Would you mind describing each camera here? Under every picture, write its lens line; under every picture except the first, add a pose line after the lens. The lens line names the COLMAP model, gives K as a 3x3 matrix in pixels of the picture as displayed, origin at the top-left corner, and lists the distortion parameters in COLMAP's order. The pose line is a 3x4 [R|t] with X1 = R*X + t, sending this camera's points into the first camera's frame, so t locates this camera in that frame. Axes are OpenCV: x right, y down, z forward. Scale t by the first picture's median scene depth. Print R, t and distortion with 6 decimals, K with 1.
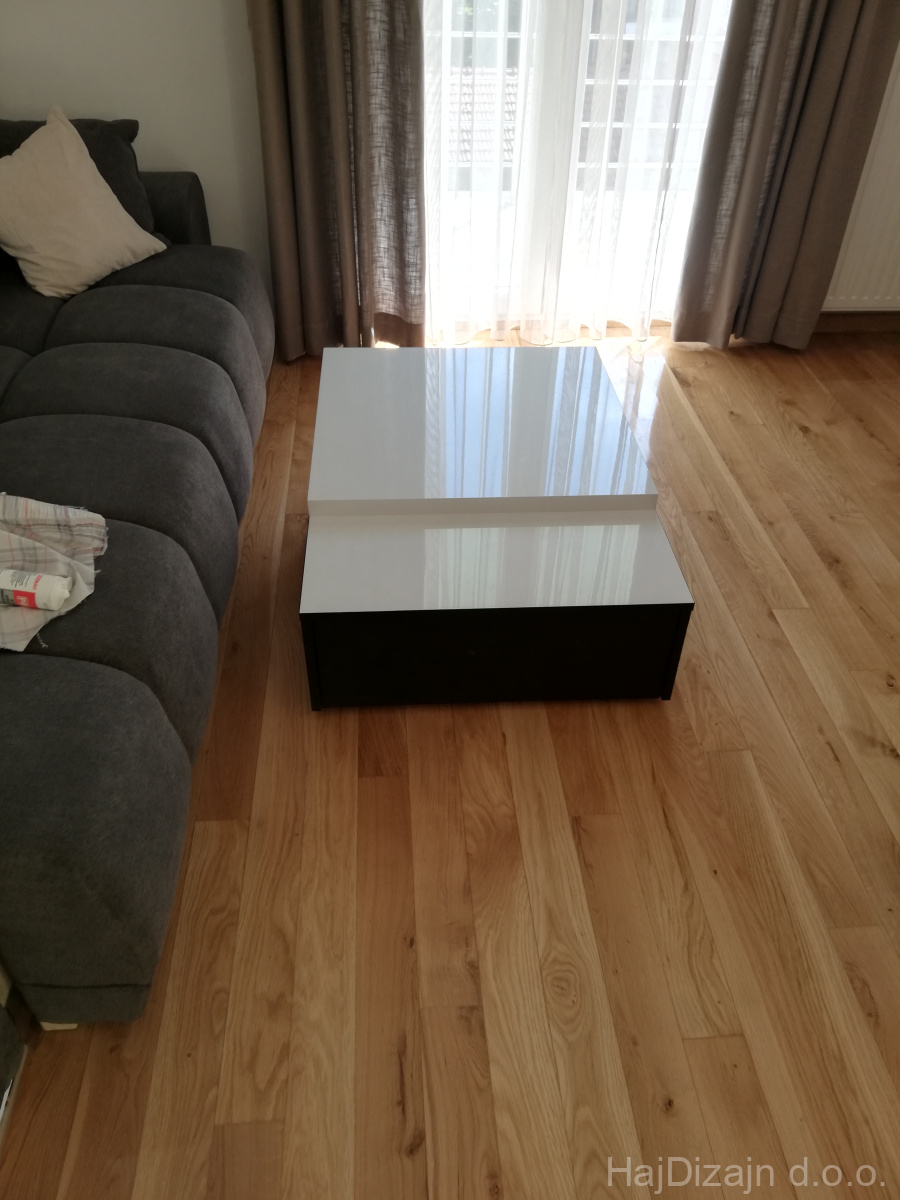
lens RADIAL K [[905.5, 0, 455.8], [0, 905.5, 601.8], [0, 0, 1]] dist [0.070101, -0.120181]
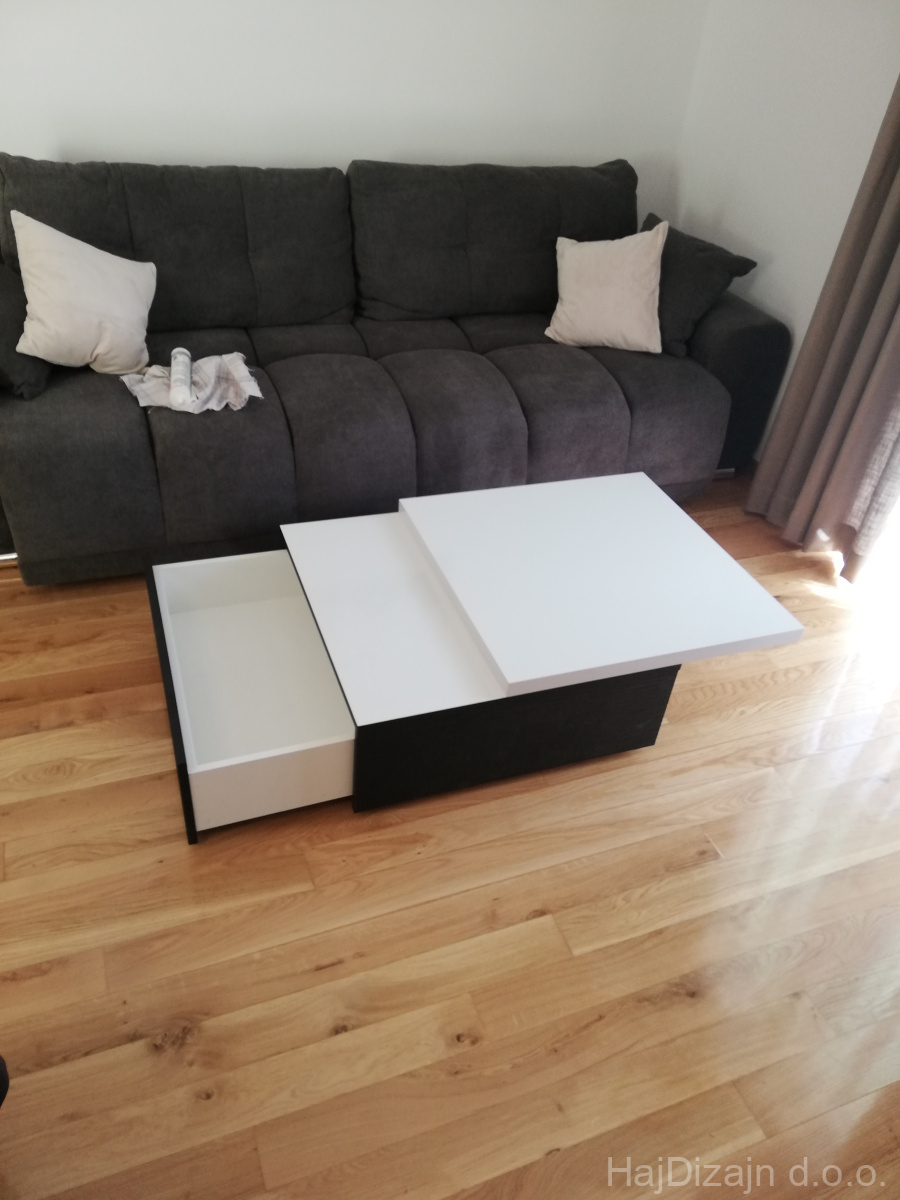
lens RADIAL K [[901.5, 0, 470.9], [0, 901.5, 604.8], [0, 0, 1]] dist [0.081034, -0.108161]
pose [[0.288523, 0.575608, -0.765134, 1.105001], [-0.671139, 0.691522, 0.267151, -0.498205], [0.682881, 0.436432, 0.585833, 0.469282]]
